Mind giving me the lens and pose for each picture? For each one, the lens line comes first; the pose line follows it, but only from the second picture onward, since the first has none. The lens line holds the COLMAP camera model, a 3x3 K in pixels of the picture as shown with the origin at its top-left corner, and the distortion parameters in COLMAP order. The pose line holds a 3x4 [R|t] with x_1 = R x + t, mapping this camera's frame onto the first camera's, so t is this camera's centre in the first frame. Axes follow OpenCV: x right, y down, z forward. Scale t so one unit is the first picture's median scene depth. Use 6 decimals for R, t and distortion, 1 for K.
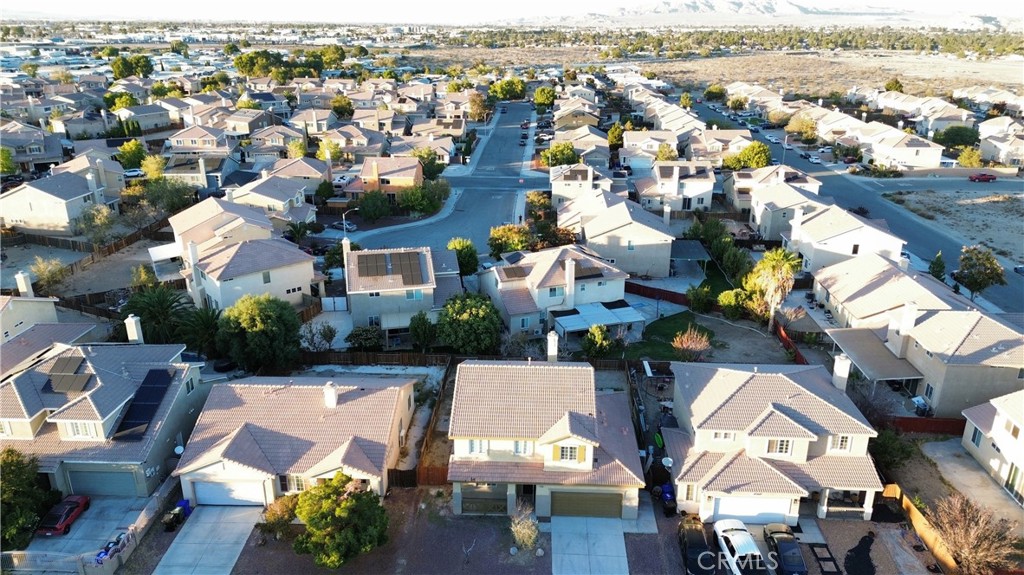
lens RADIAL K [[723.5, 0, 519.8], [0, 723.5, 286.1], [0, 0, 1]] dist [0.080813, -0.079630]
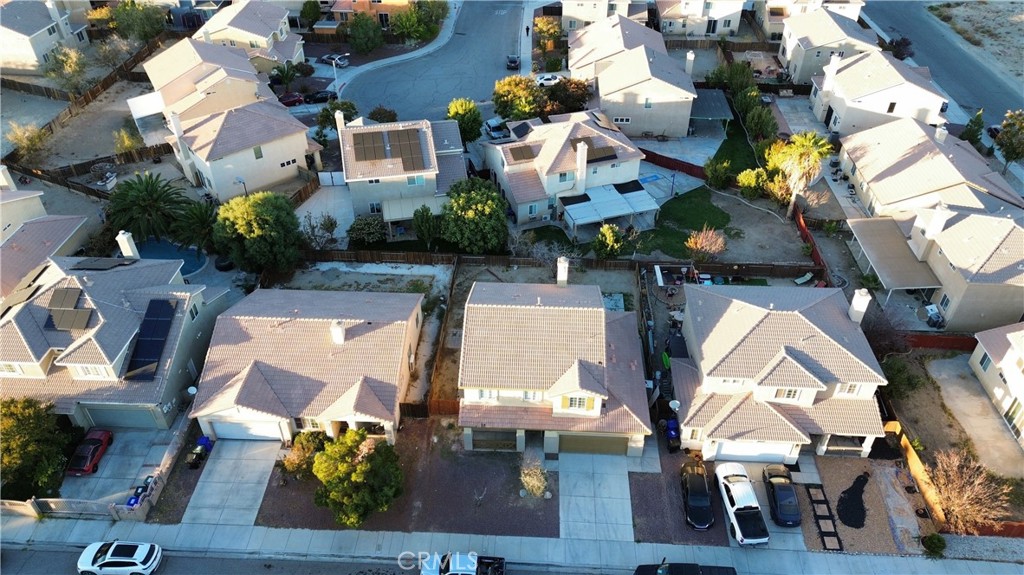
lens RADIAL K [[723.5, 0, 519.5], [0, 723.5, 287.6], [0, 0, 1]] dist [0.080813, -0.079630]
pose [[0.999982, 0.002833, -0.005251, -0.007882], [-0.001068, 0.950890, 0.309527, -0.217455], [0.005870, -0.309516, 0.950876, 0.083410]]
